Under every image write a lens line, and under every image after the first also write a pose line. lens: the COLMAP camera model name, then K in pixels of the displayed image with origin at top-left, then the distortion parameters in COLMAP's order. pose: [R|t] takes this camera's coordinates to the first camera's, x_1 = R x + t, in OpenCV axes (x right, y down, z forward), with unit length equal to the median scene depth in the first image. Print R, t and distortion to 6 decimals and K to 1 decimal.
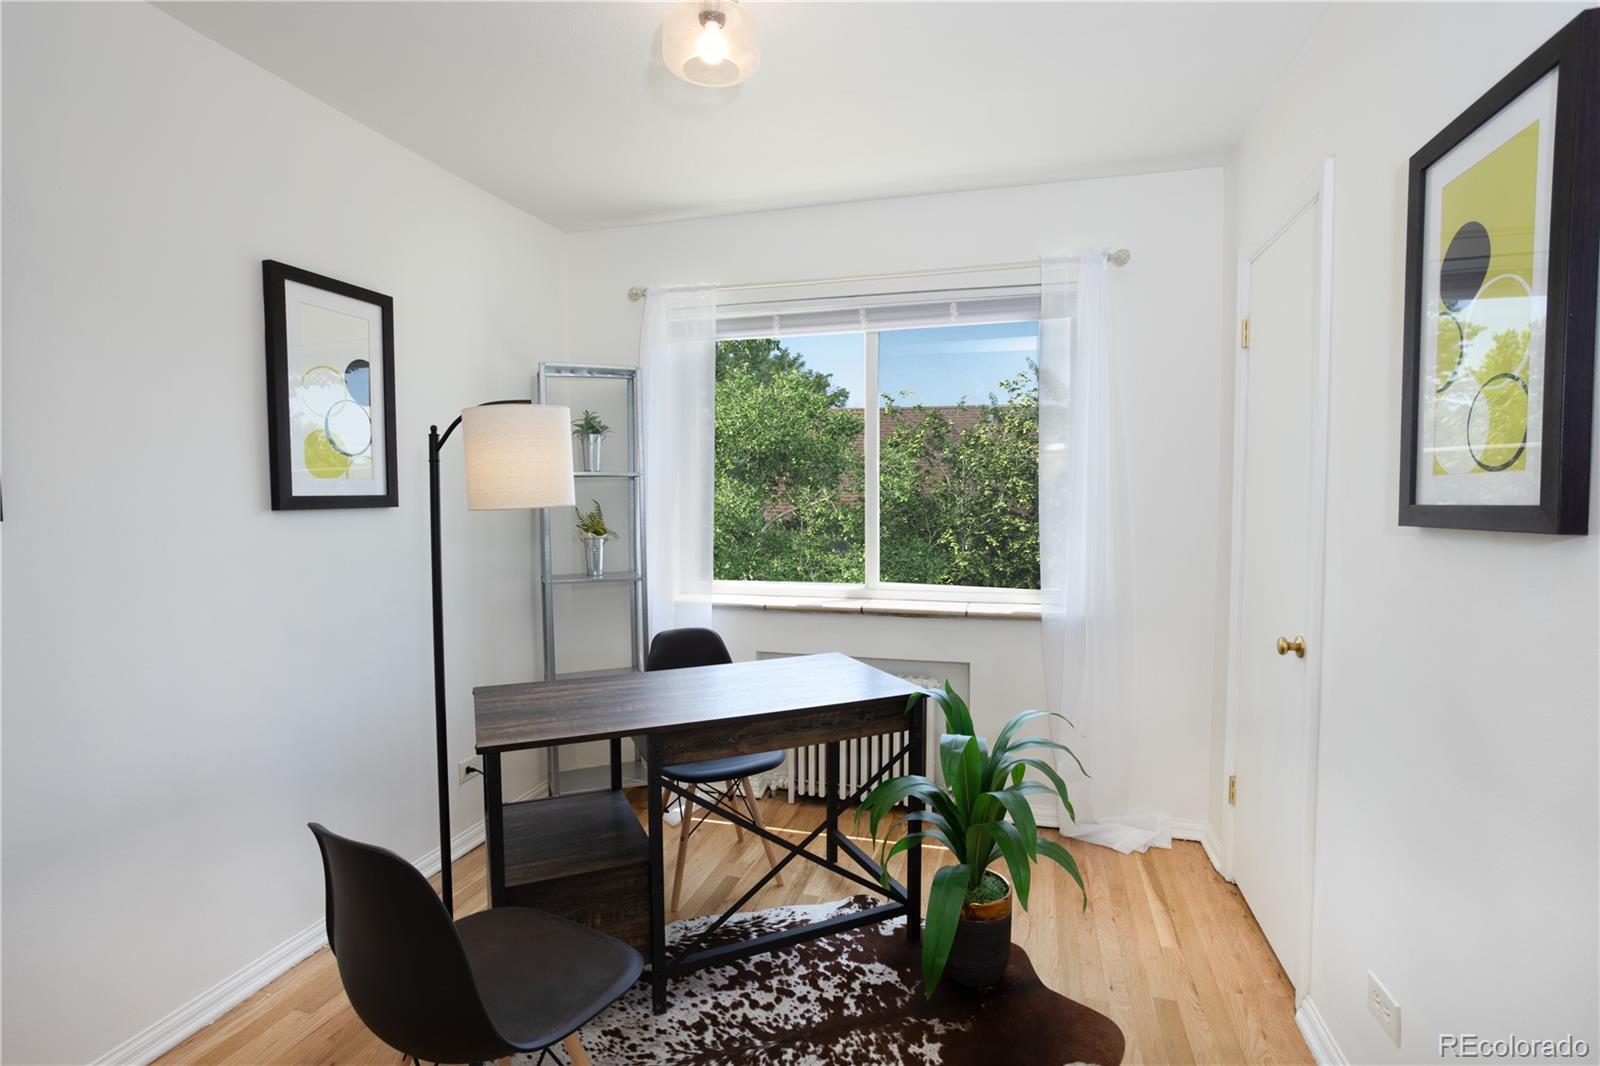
lens RADIAL K [[748.7, 0, 800.0], [0, 748.7, 533.0], [0, 0, 1]] dist [-0.038395, 0.000526]
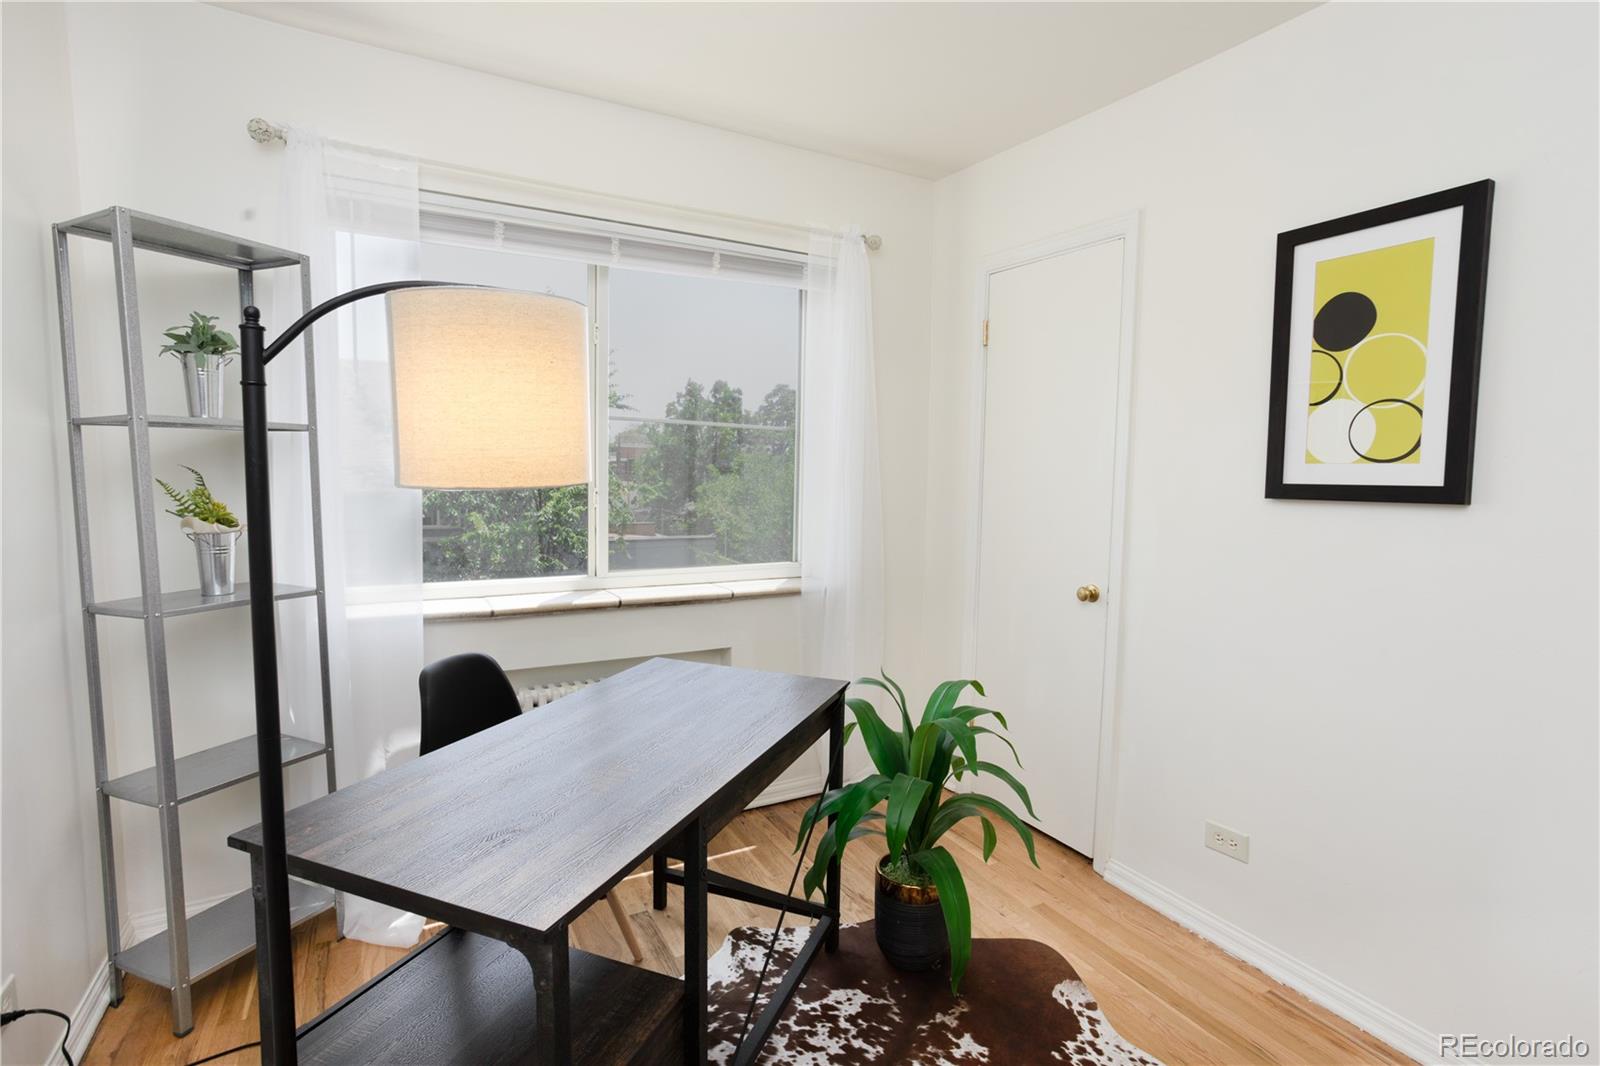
lens RADIAL K [[748.7, 0, 800.0], [0, 748.7, 533.0], [0, 0, 1]] dist [-0.038395, 0.000526]
pose [[0.717906, -0.047260, 0.694534, -0.527032], [0.016757, 0.998577, 0.050629, -0.021591], [-0.695938, -0.024708, 0.717676, 0.399765]]
